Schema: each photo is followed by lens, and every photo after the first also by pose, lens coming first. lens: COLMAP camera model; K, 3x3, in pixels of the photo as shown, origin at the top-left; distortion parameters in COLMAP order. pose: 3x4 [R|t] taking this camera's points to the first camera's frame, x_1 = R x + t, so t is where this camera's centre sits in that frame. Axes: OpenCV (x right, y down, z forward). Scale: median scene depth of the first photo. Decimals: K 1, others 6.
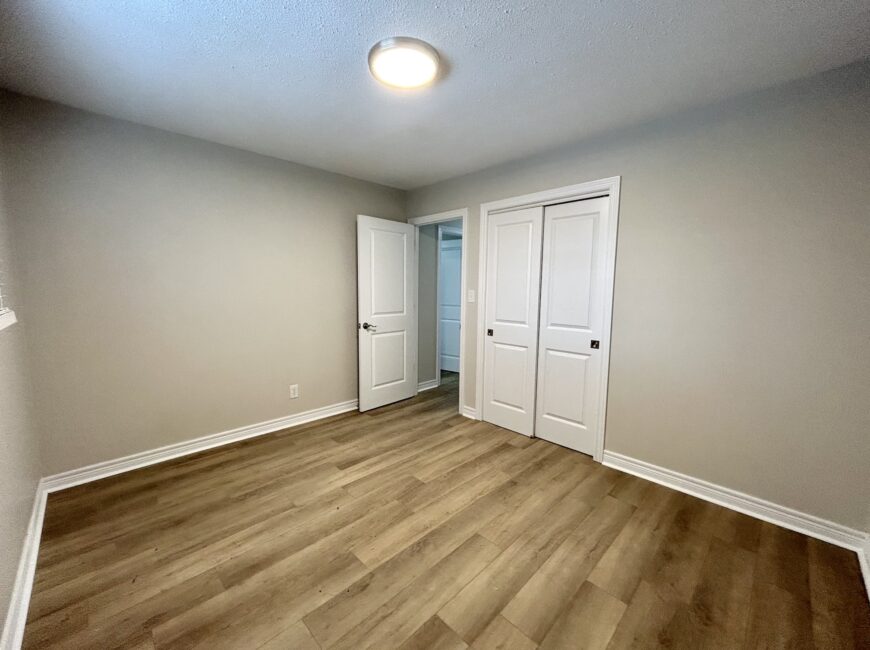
lens RADIAL K [[352.0, 0, 432.7], [0, 352.0, 325.7], [0, 0, 1]] dist [-0.004065, 0.001205]
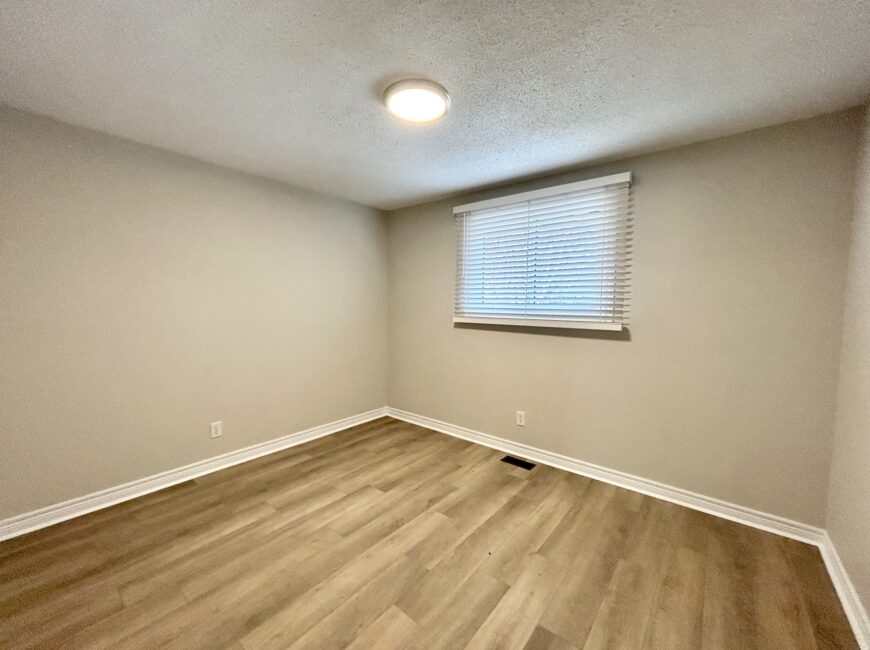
lens RADIAL K [[352.0, 0, 432.7], [0, 352.0, 325.7], [0, 0, 1]] dist [-0.004065, 0.001205]
pose [[-0.993803, -0.010613, -0.110646, -0.018352], [-0.029999, 0.984102, 0.175050, -0.239924], [0.107029, 0.177284, -0.978323, 1.969045]]
